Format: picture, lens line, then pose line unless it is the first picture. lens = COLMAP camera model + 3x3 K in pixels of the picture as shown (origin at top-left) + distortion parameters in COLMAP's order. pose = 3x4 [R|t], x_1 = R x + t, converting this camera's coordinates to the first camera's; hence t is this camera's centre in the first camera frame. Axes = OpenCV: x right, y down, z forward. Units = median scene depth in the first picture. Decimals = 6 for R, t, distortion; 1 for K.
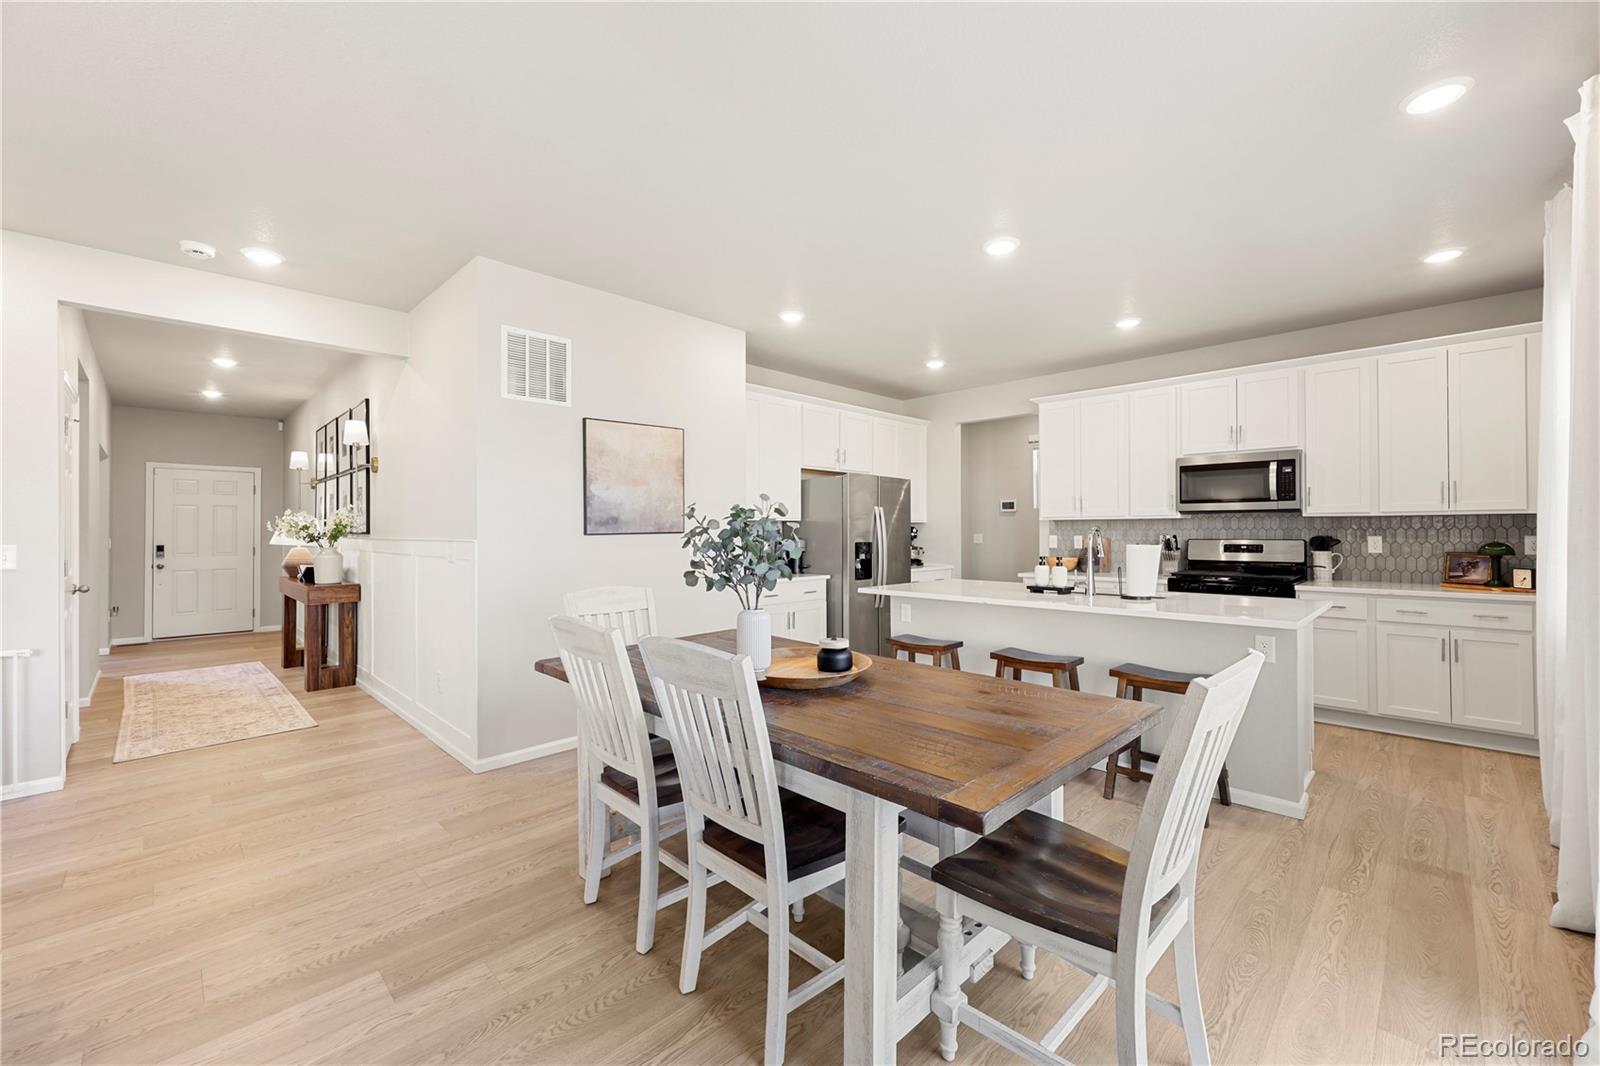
lens RADIAL K [[644.3, 0, 802.9], [0, 644.3, 527.3], [0, 0, 1]] dist [-0.001411, 0.000853]
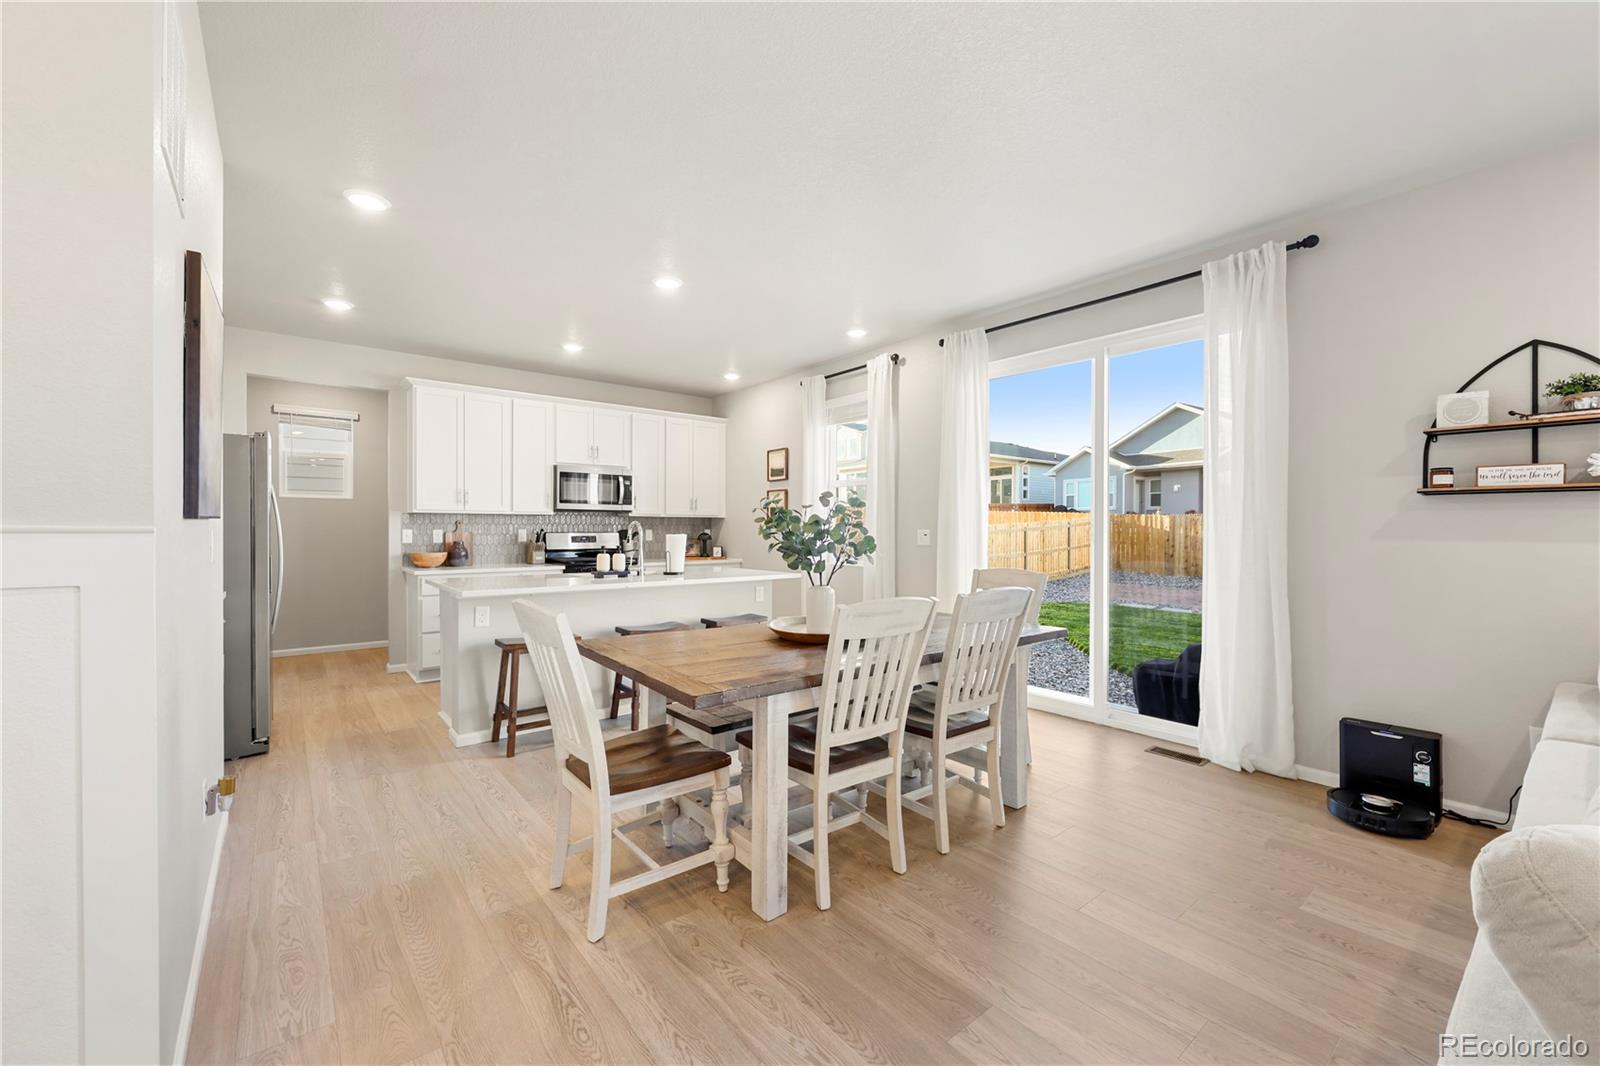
lens RADIAL K [[644.3, 0, 803.7], [0, 644.3, 531.6], [0, 0, 1]] dist [-0.001411, 0.000853]
pose [[0.099535, 0.001481, 0.995033, -0.635218], [-0.008546, 0.999963, -0.000634, 0.015948], [-0.994997, -0.008440, 0.099544, 0.468910]]
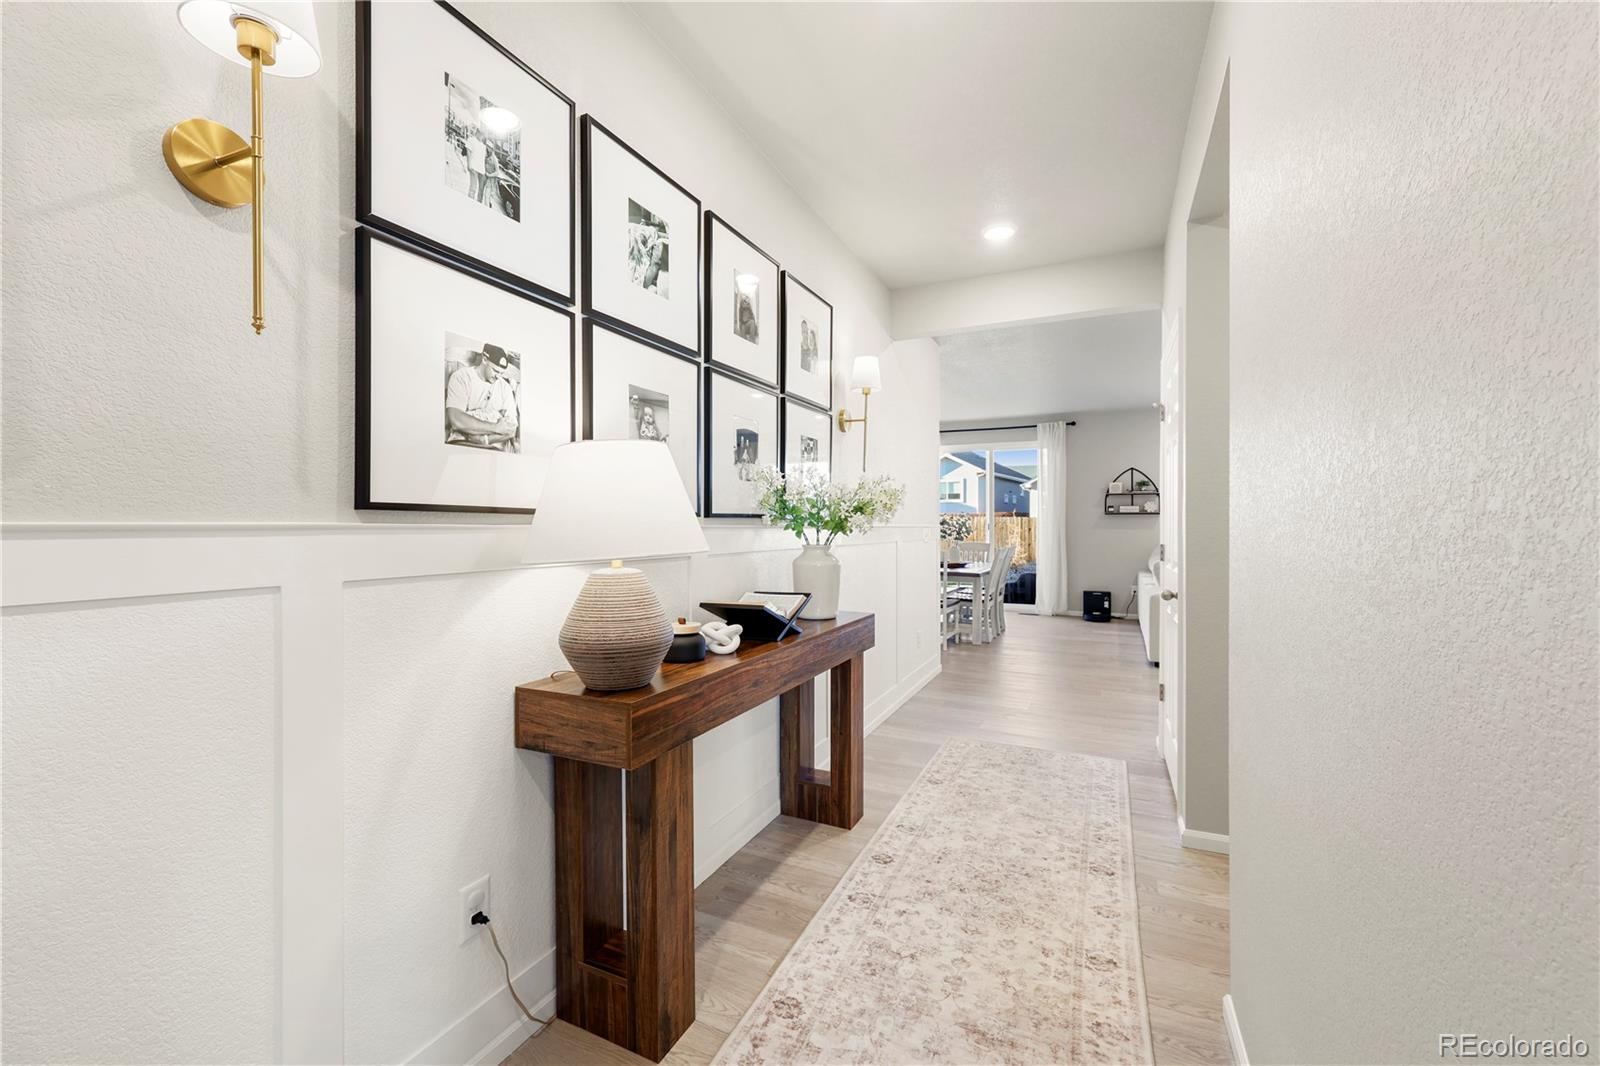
lens RADIAL K [[658.2, 0, 799.4], [0, 658.2, 531.5], [0, 0, 1]] dist [0.000365, 0.000923]
pose [[-0.339827, -0.004008, 0.940480, -1.487733], [-0.000180, 0.999991, 0.004197, 0.017204], [-0.940488, 0.001256, -0.339824, 1.458370]]
